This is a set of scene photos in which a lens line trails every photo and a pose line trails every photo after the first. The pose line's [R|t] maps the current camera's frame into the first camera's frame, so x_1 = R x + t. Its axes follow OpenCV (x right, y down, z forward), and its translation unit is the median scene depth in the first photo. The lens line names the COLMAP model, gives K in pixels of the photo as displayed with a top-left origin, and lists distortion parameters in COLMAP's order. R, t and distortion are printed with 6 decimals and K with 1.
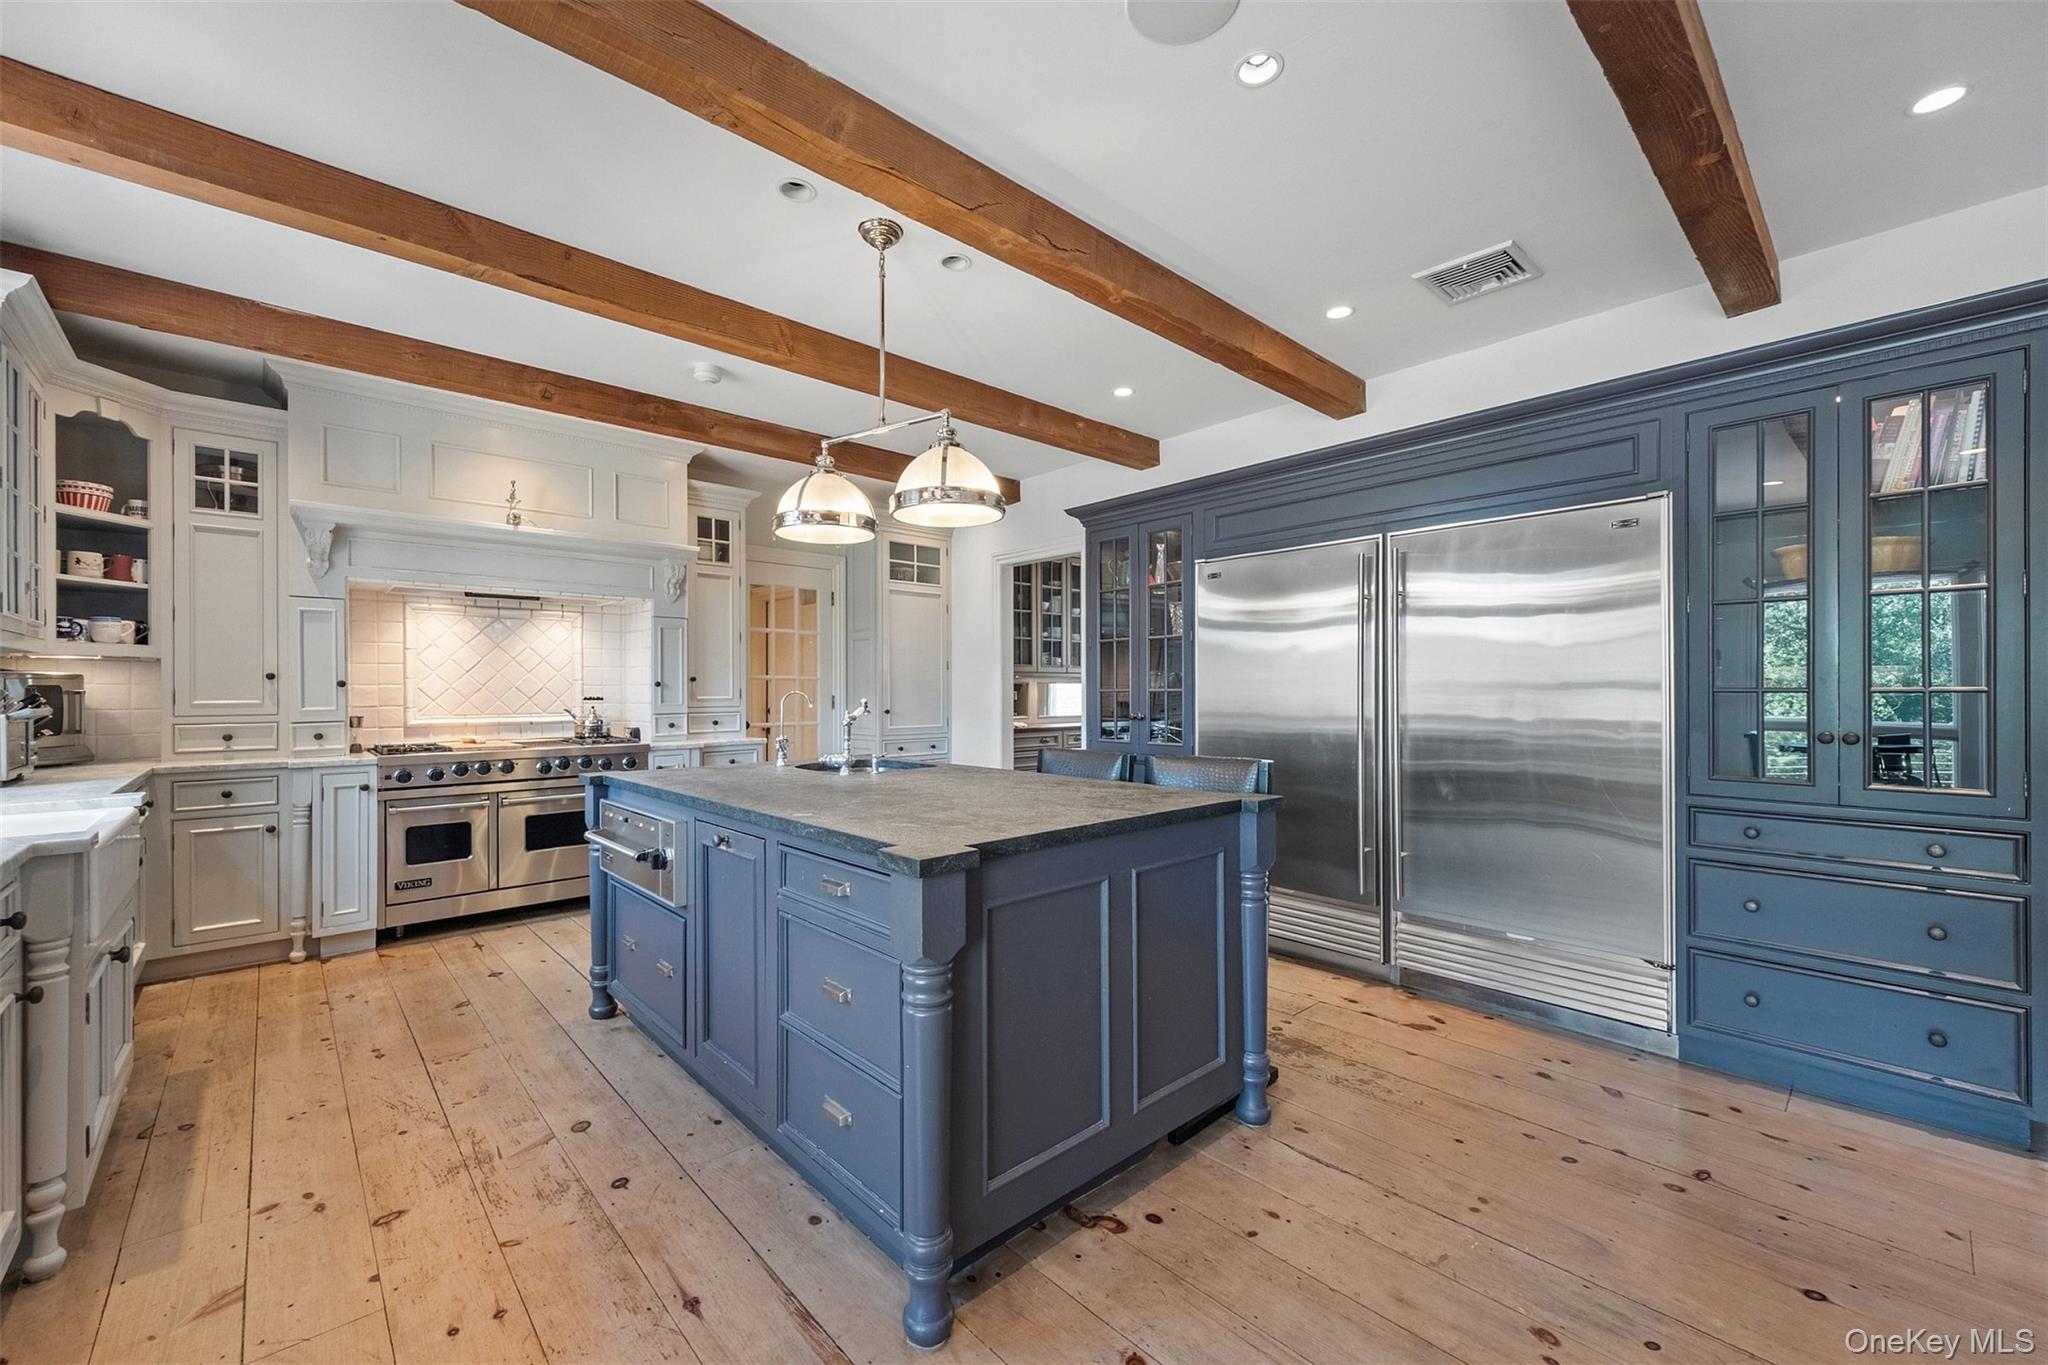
lens RADIAL K [[817.4, 0, 1024.3], [0, 817.4, 676.7], [0, 0, 1]] dist [0.003364, 0.000389]
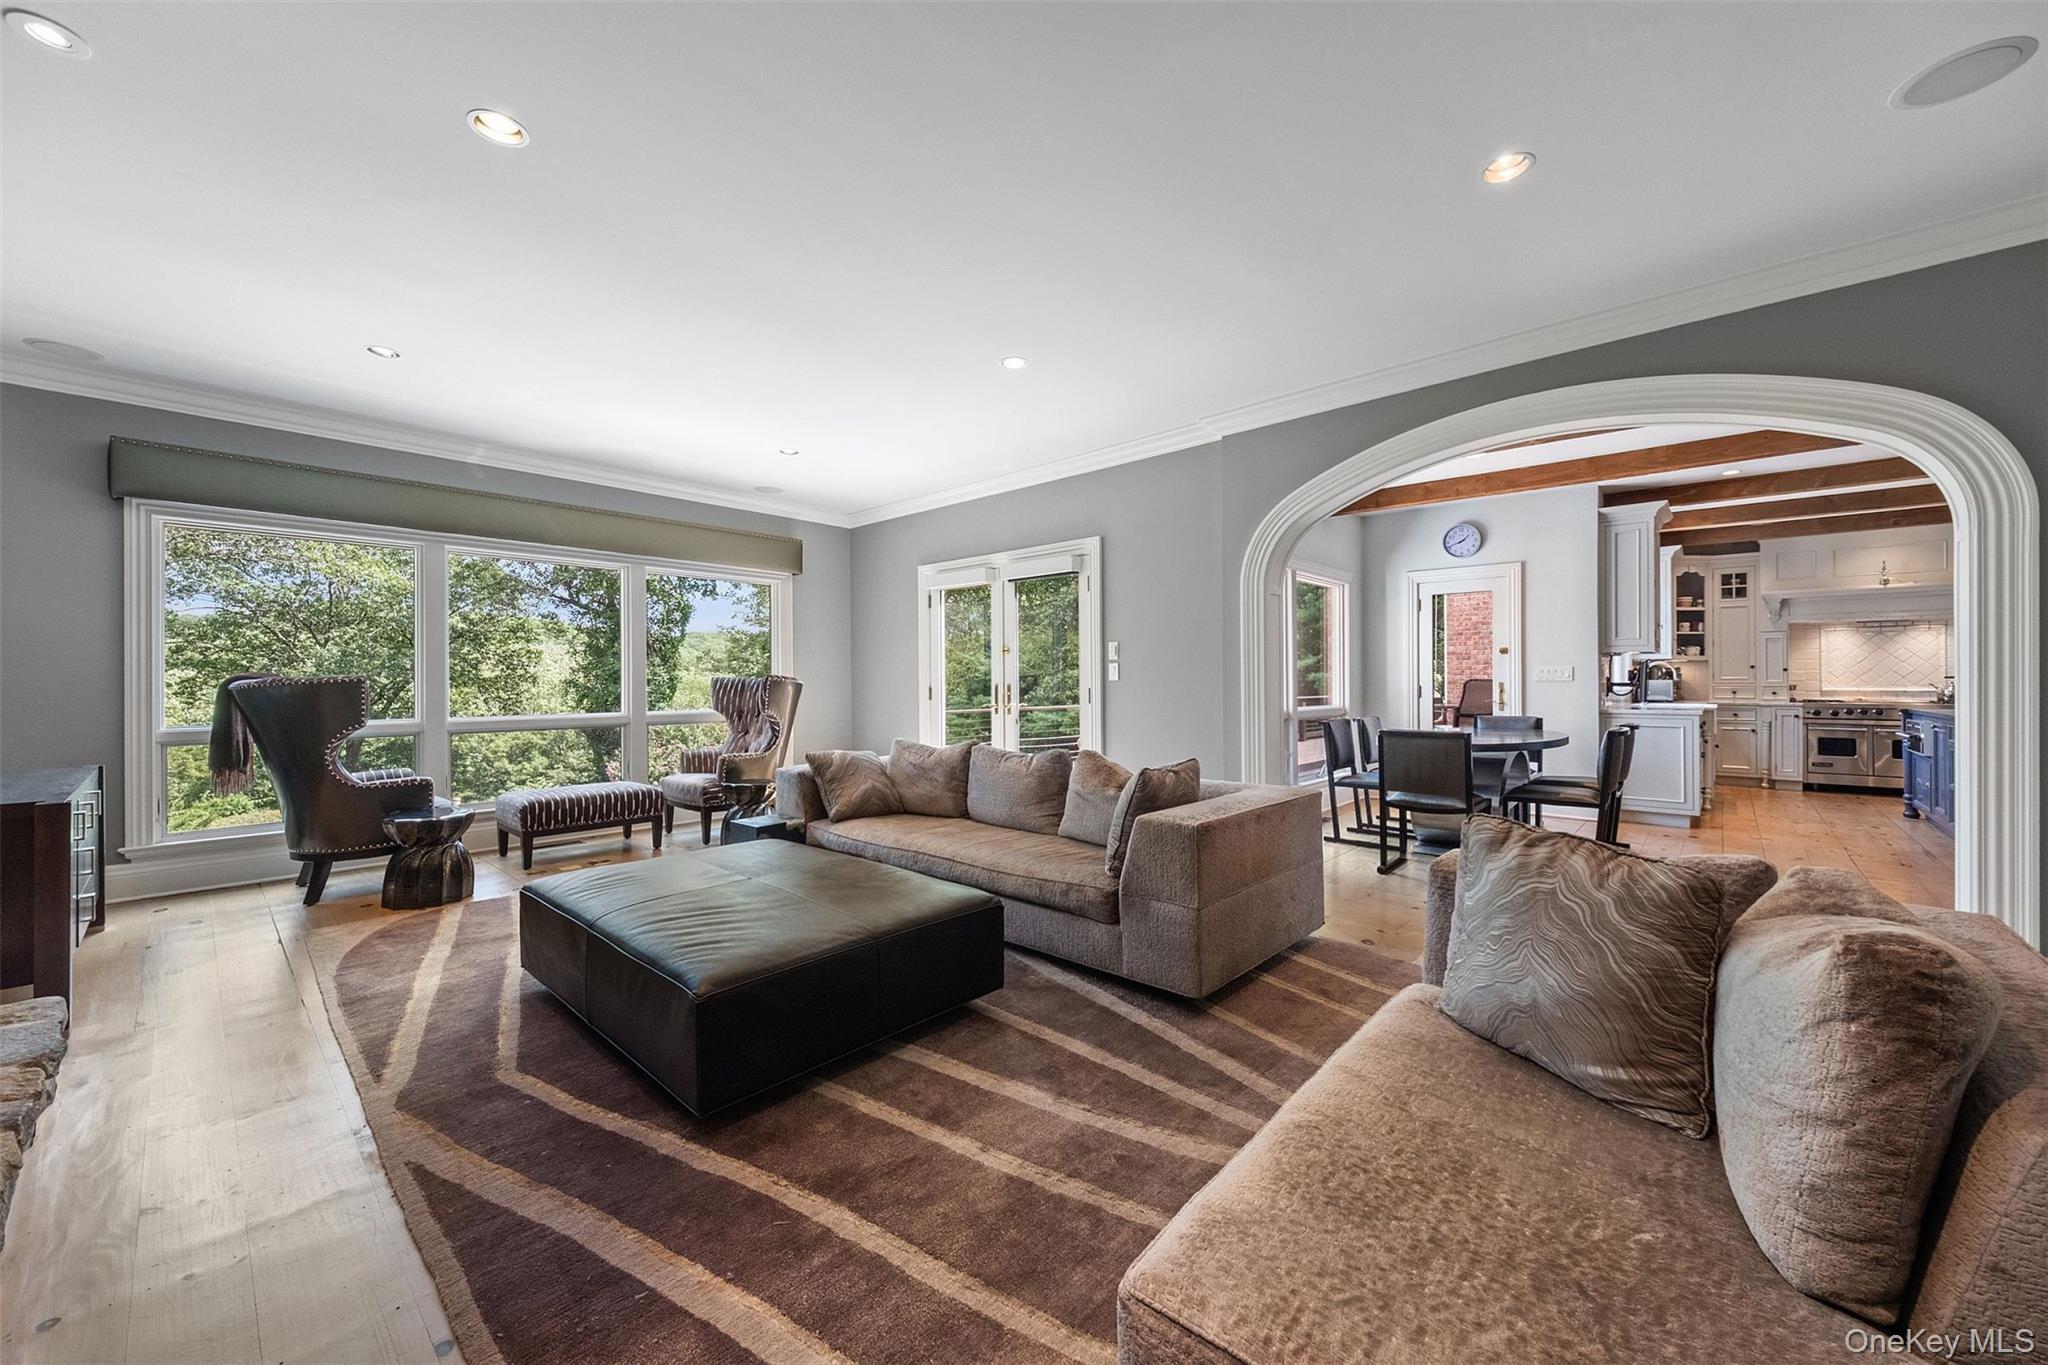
lens RADIAL K [[757.9, 0, 1024.6], [0, 757.9, 691.5], [0, 0, 1]] dist [0.000903, 0.000176]
pose [[0.080987, 0.014054, -0.996616, 1.101899], [0.015140, 0.999768, 0.015329, 0.005406], [0.996600, -0.016331, 0.080755, -1.281965]]
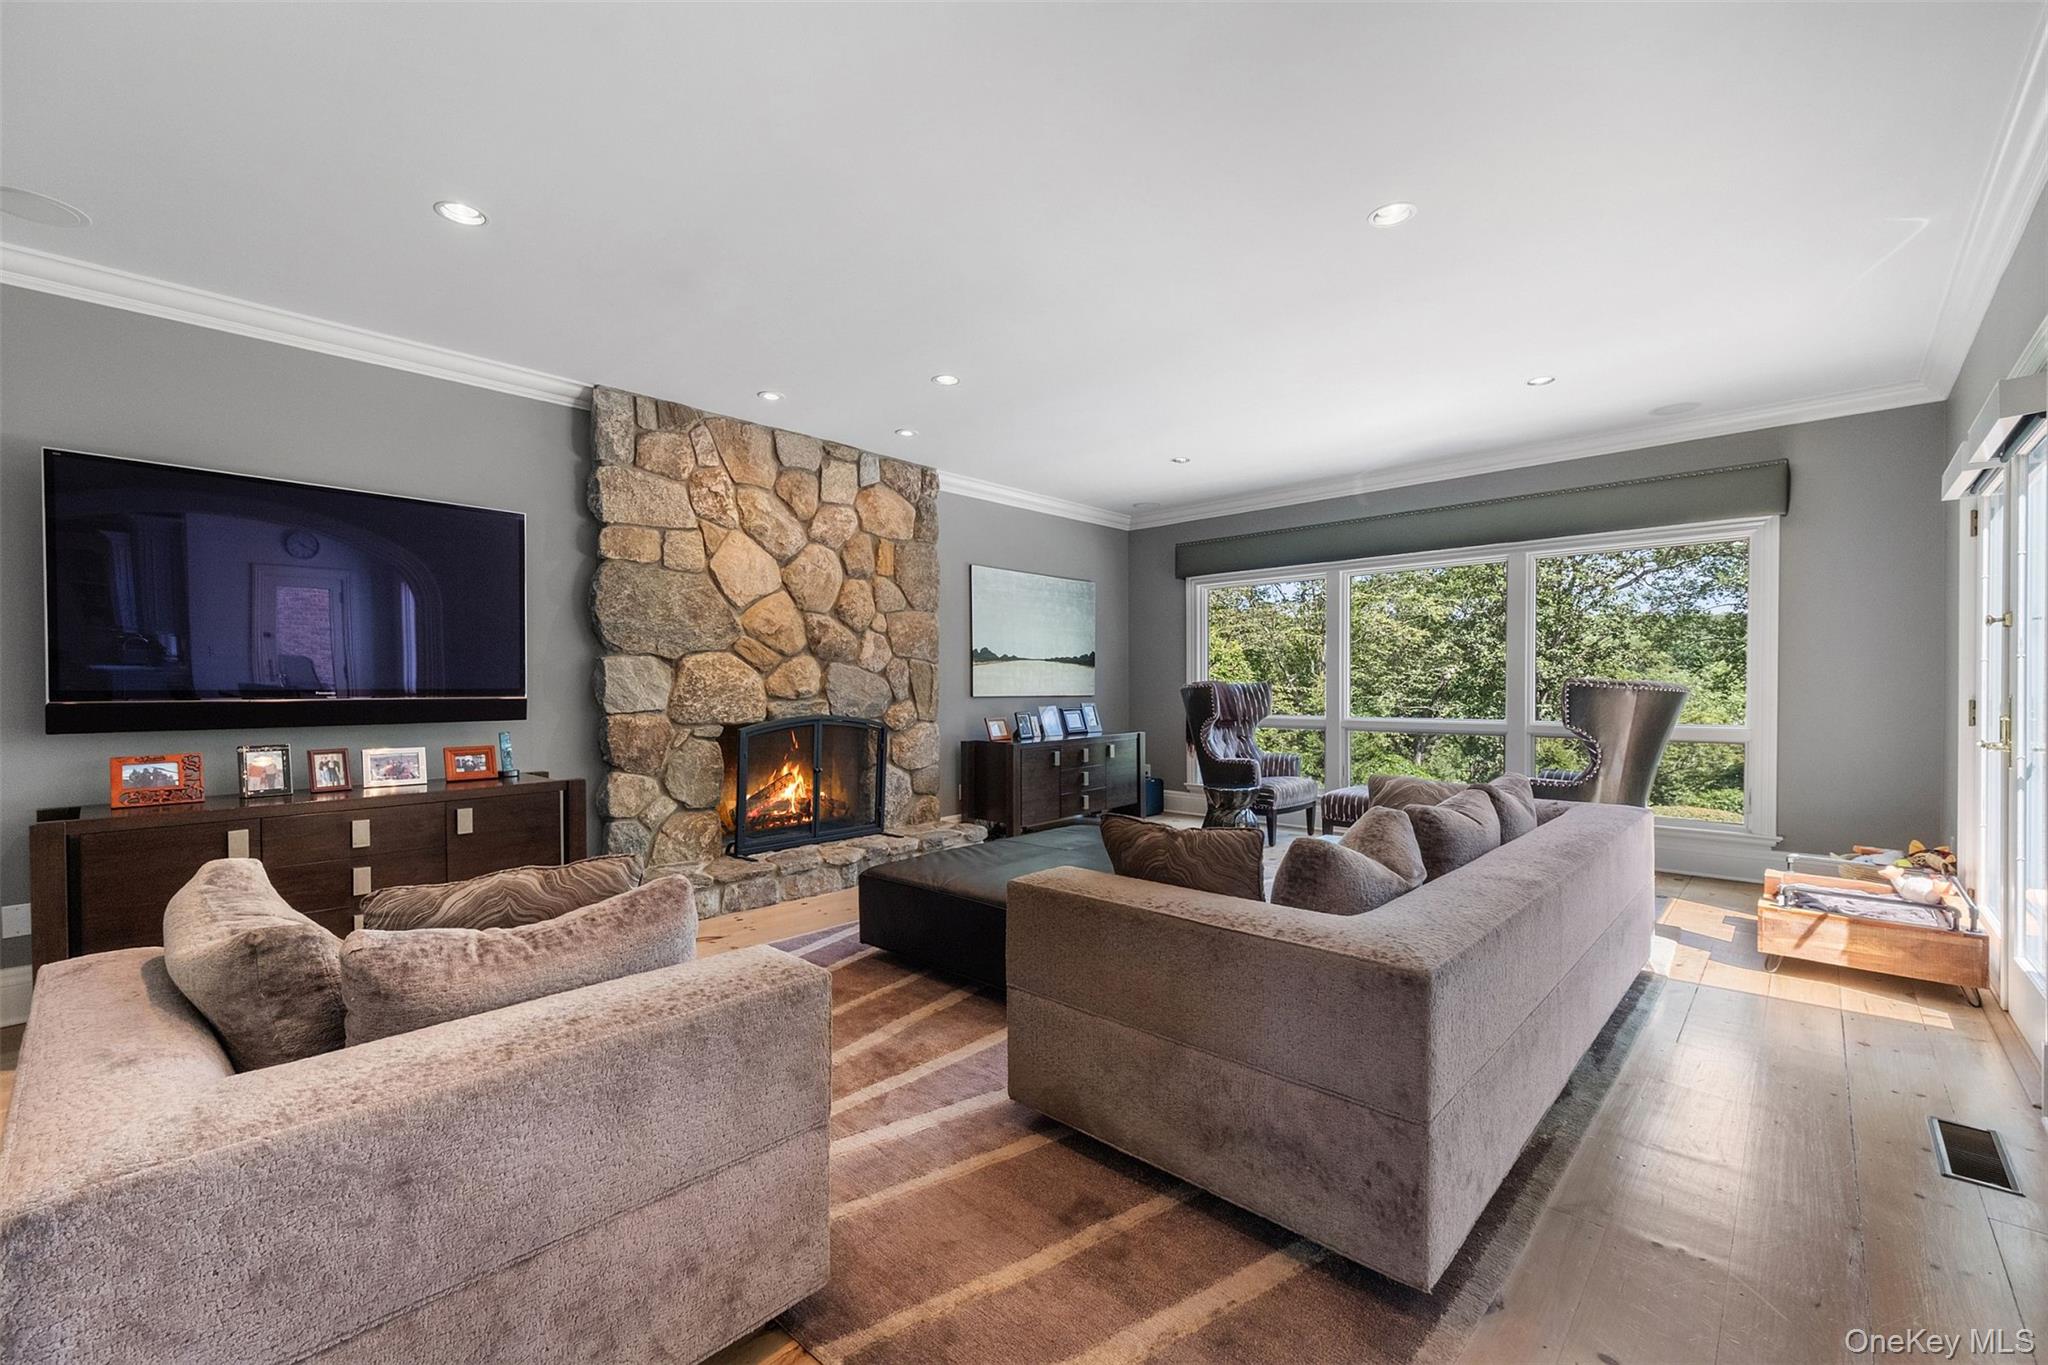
lens RADIAL K [[843.4, 0, 1022.7], [0, 843.4, 697.4], [0, 0, 1]] dist [0.011795, -0.000368]
pose [[-0.997043, 0.009264, -0.076283, 0.539222], [0.008914, 0.999948, 0.004934, 0.003400], [0.076324, 0.004239, -0.997074, -0.549564]]
